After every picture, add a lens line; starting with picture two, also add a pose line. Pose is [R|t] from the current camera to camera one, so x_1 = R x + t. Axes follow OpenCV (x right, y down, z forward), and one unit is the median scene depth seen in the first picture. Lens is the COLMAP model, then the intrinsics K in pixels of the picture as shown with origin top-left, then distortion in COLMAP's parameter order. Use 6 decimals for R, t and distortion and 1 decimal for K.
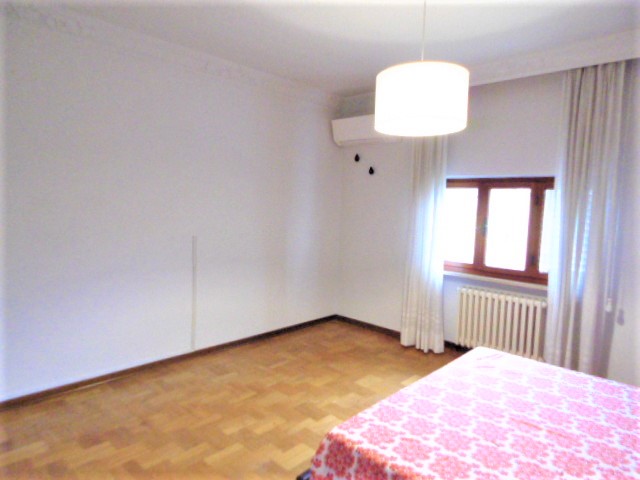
lens RADIAL K [[421.1, 0, 316.7], [0, 421.1, 236.6], [0, 0, 1]] dist [0.013989, -0.009926]
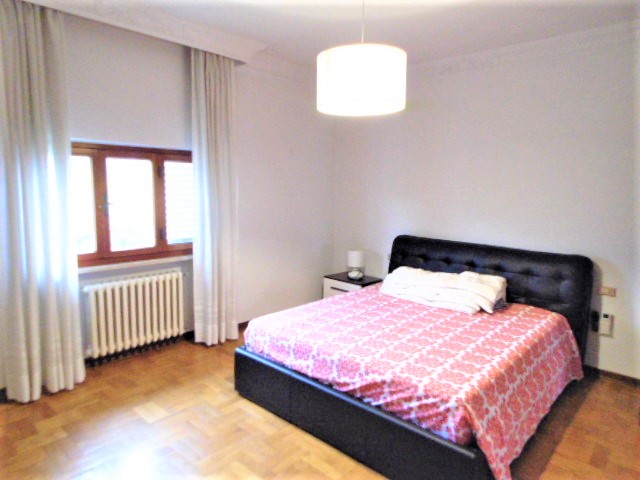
lens RADIAL K [[421.1, 0, 320.2], [0, 421.1, 243.2], [0, 0, 1]] dist [0.013989, -0.009926]
pose [[-0.020517, -0.176958, 0.984005, -0.473148], [0.059154, 0.982273, 0.177880, -0.077761], [-0.998038, 0.061858, -0.009686, 0.651023]]
